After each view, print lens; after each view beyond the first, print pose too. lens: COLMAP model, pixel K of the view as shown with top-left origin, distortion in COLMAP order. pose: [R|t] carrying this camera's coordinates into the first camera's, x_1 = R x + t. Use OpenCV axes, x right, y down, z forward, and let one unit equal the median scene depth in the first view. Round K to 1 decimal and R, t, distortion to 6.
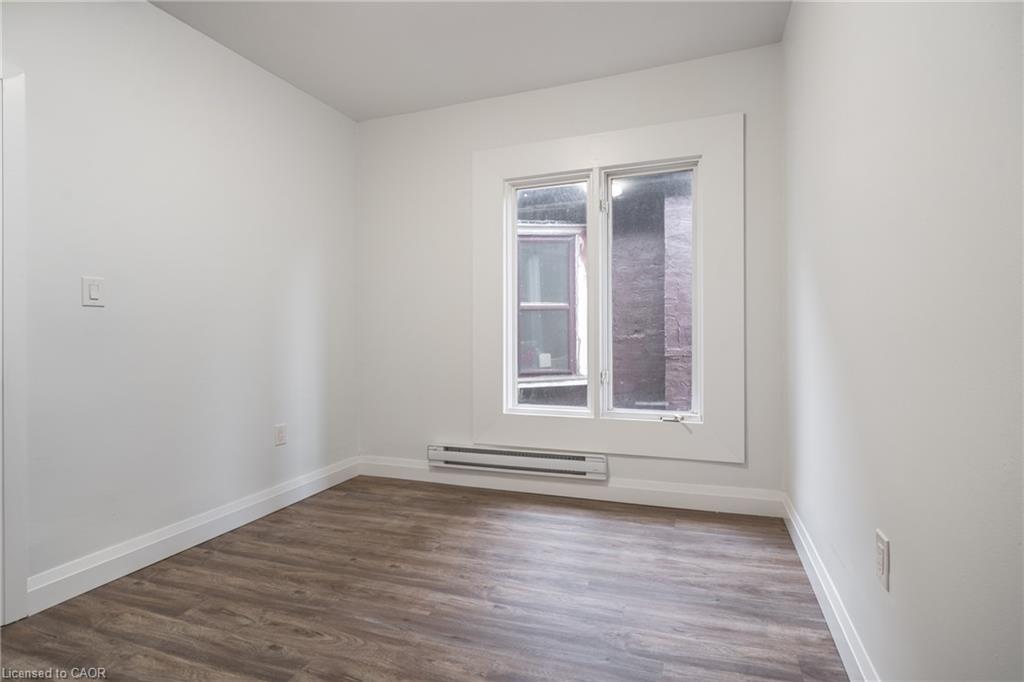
lens RADIAL K [[495.2, 0, 531.9], [0, 495.2, 338.5], [0, 0, 1]] dist [-0.002545, 0.000124]
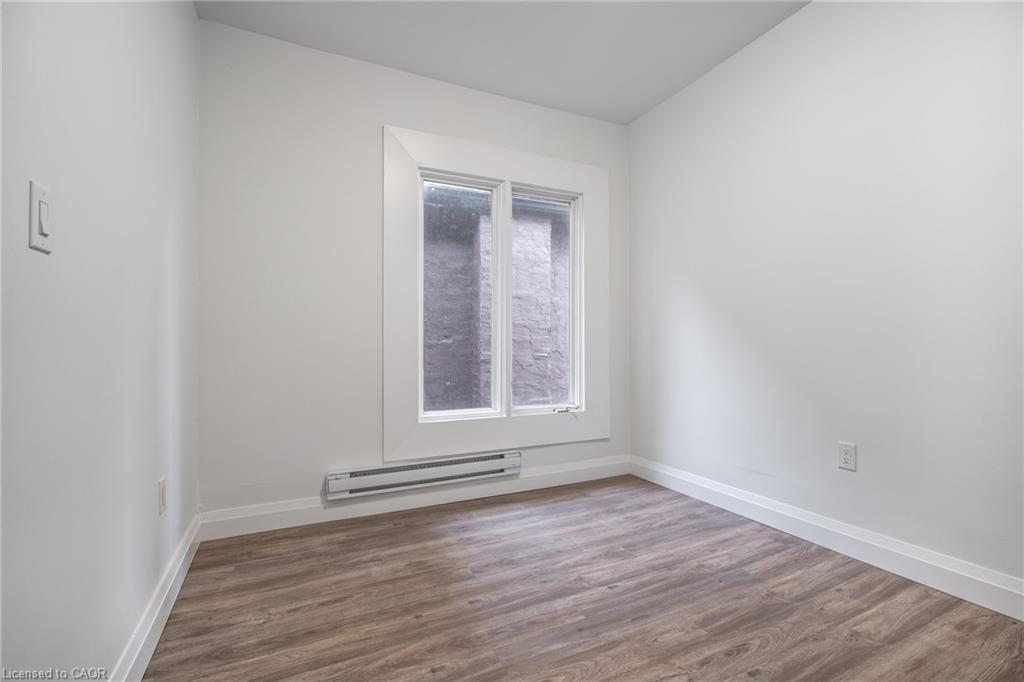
lens RADIAL K [[495.2, 0, 508.8], [0, 495.2, 344.7], [0, 0, 1]] dist [-0.002545, 0.000124]
pose [[0.684661, 0.005703, 0.728839, -0.745222], [0.000735, 0.999963, -0.008515, 0.018680], [-0.728861, 0.006365, 0.684632, 0.314789]]
